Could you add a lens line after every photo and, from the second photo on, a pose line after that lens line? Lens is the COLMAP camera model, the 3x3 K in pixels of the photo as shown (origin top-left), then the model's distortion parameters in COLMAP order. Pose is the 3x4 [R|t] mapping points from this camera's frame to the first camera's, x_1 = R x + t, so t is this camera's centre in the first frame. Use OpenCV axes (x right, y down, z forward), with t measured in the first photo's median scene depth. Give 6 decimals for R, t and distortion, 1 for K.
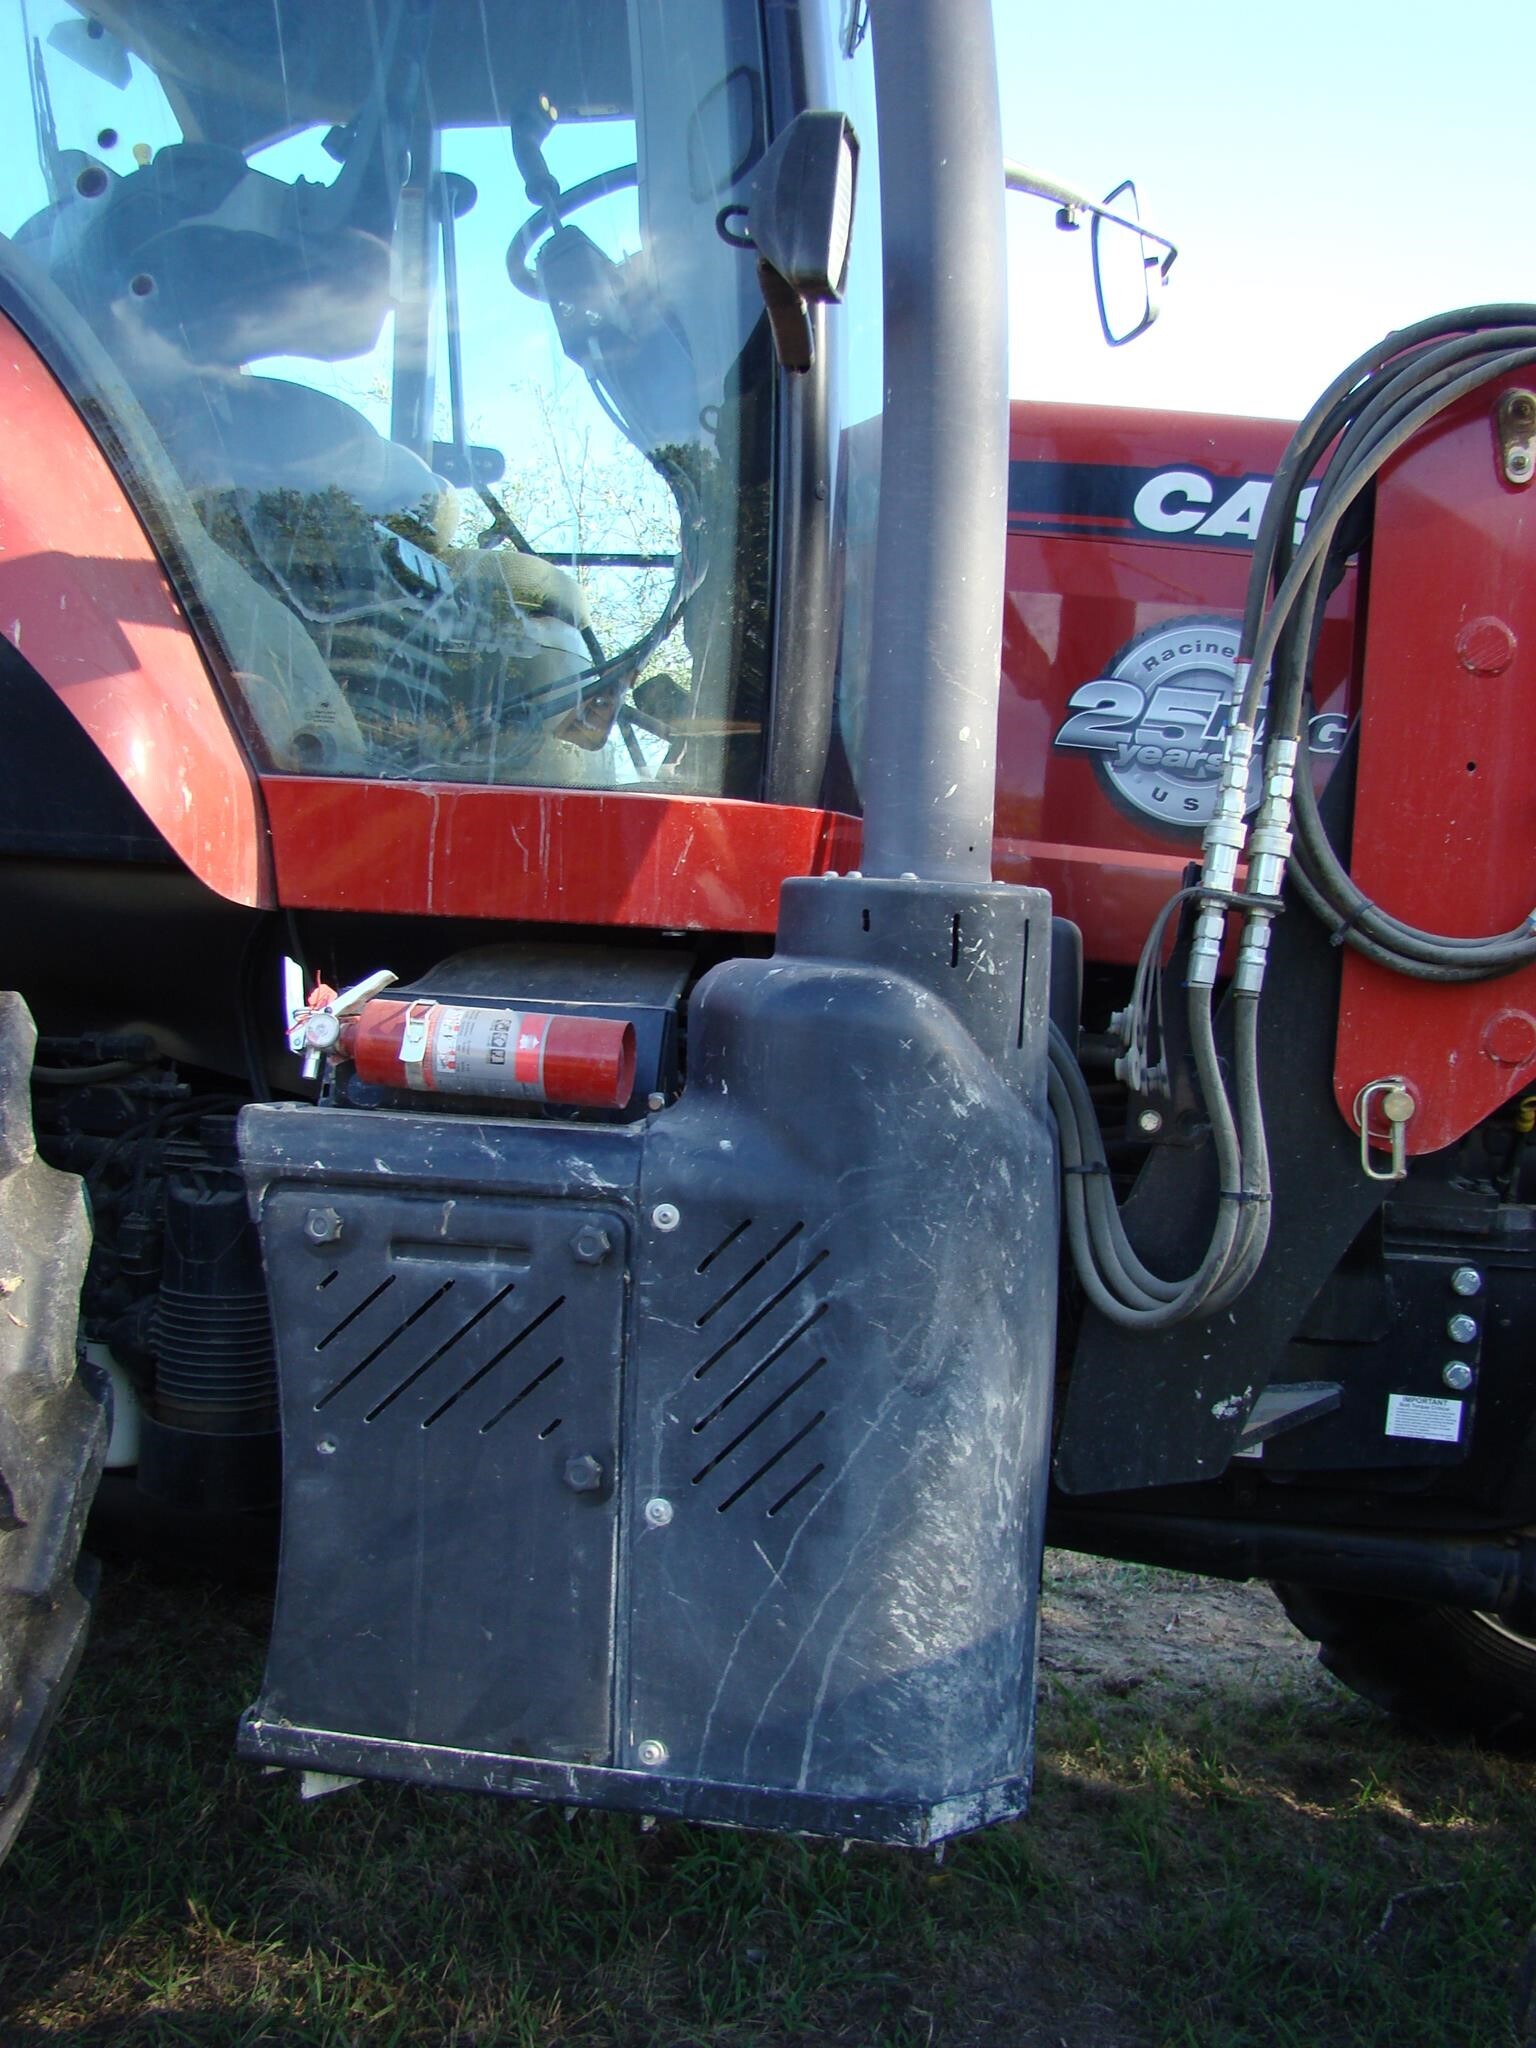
lens RADIAL K [[1930.5, 0, 768.0], [0, 1930.5, 1024.0], [0, 0, 1]] dist [-0.176384, 0.120594]
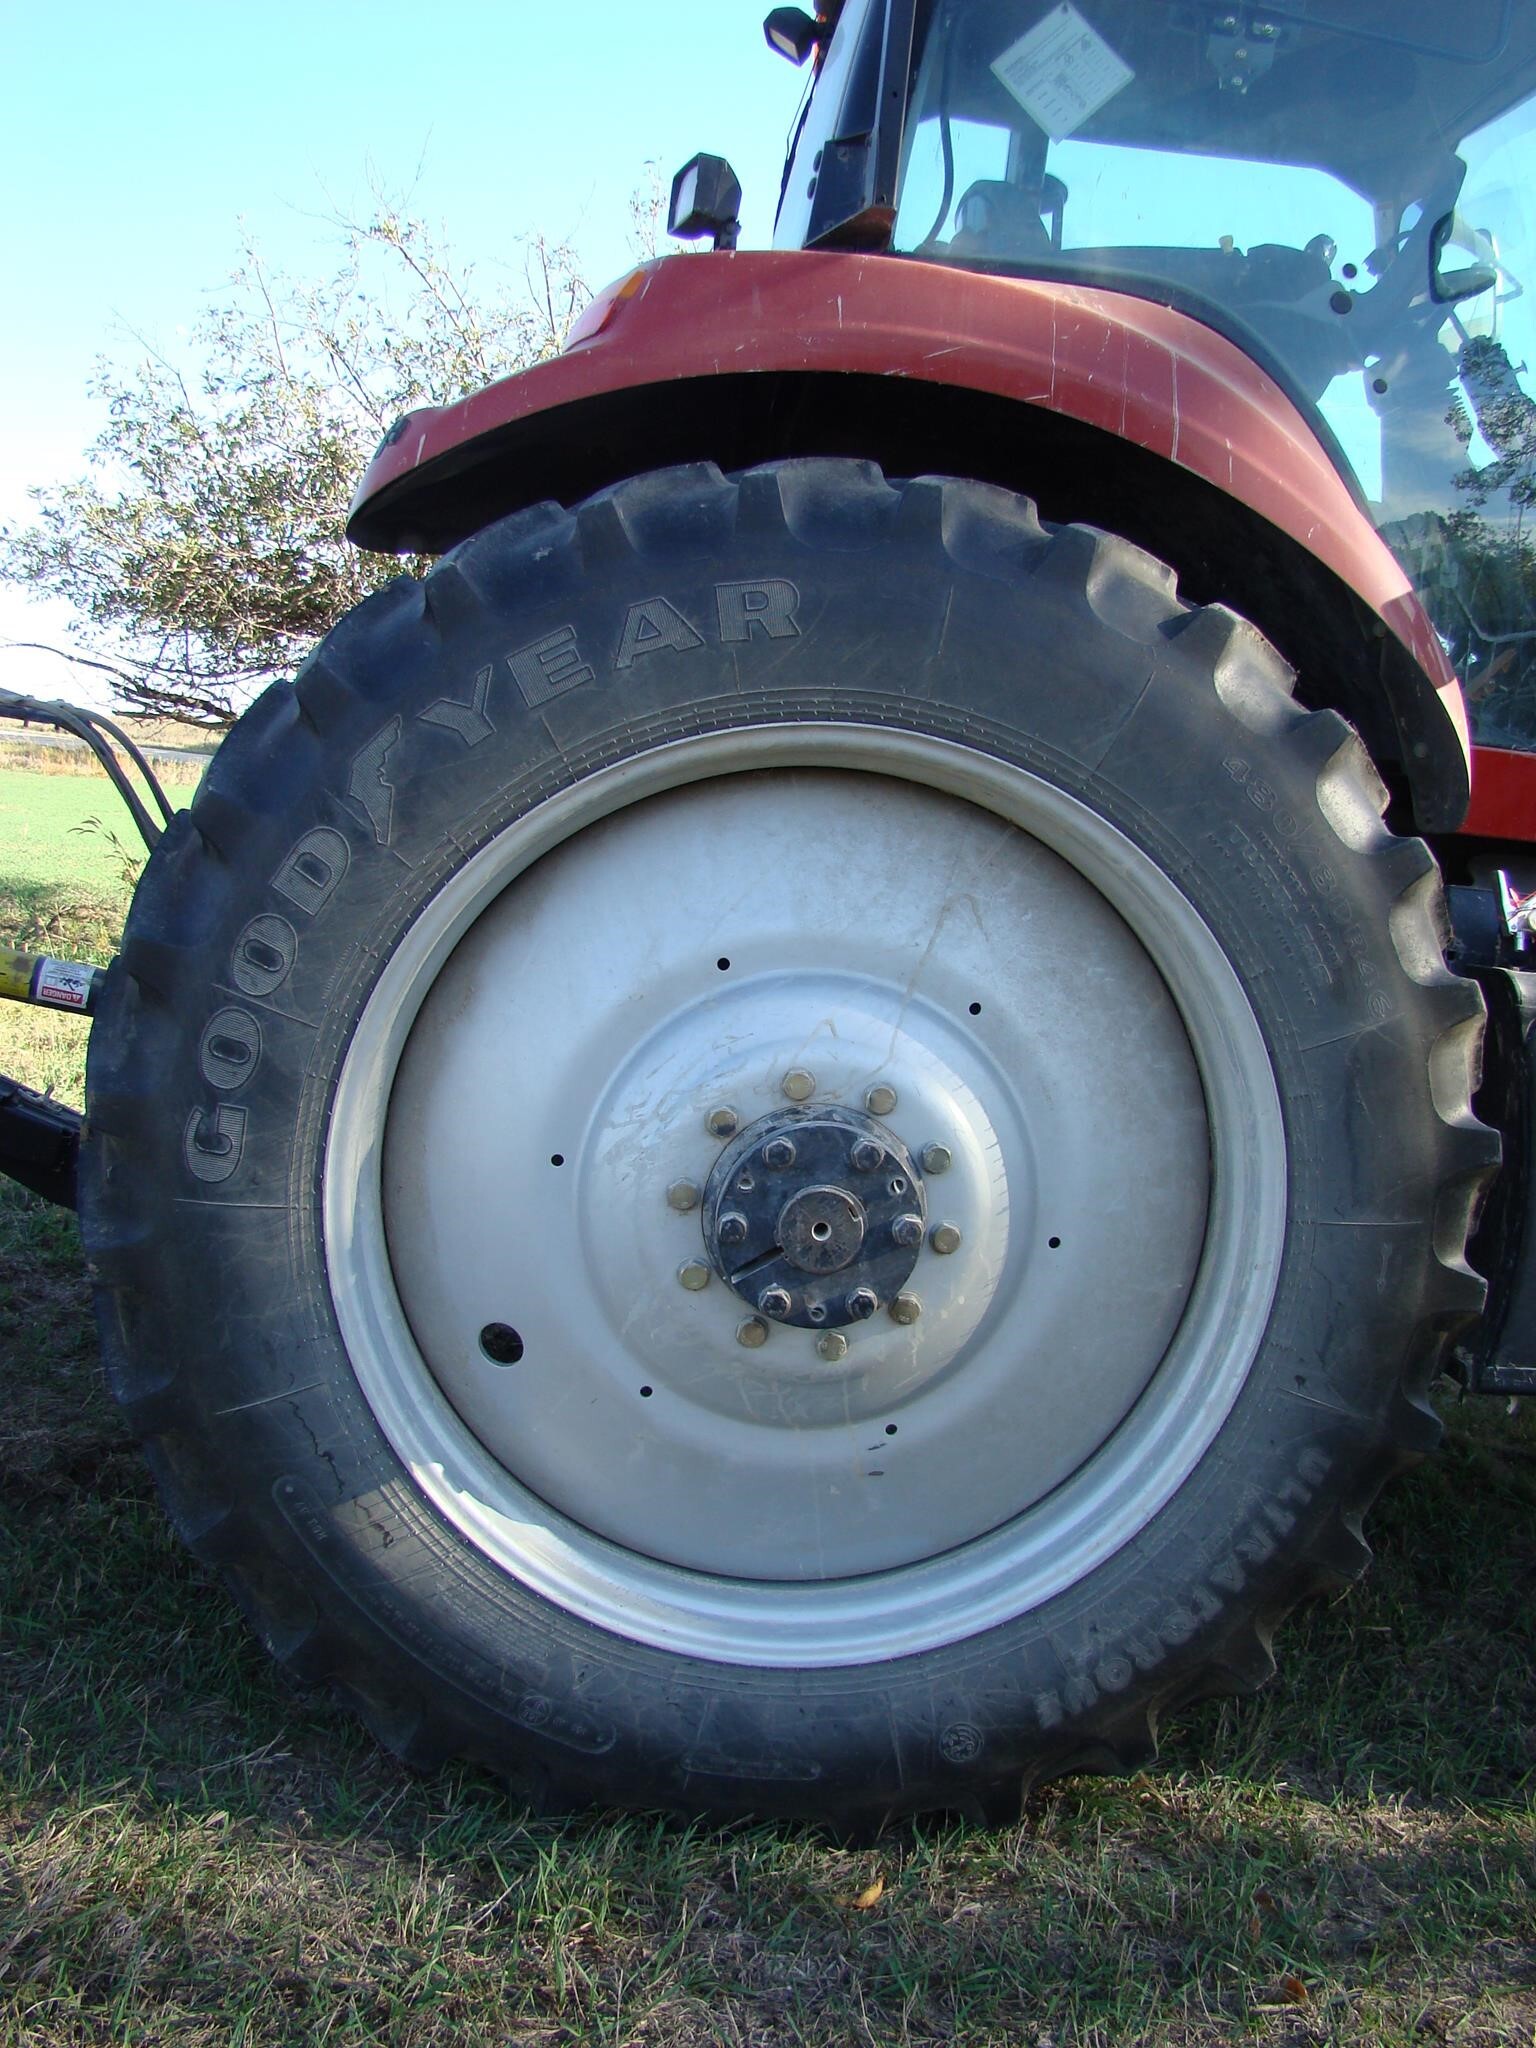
lens RADIAL K [[1930.5, 0, 768.0], [0, 1930.5, 1024.0], [0, 0, 1]] dist [-0.176384, 0.120594]
pose [[0.974122, 0.004937, 0.225968, -1.227120], [-0.026688, 0.995280, 0.093307, -0.040038], [-0.224441, -0.096923, 0.969656, -0.354605]]
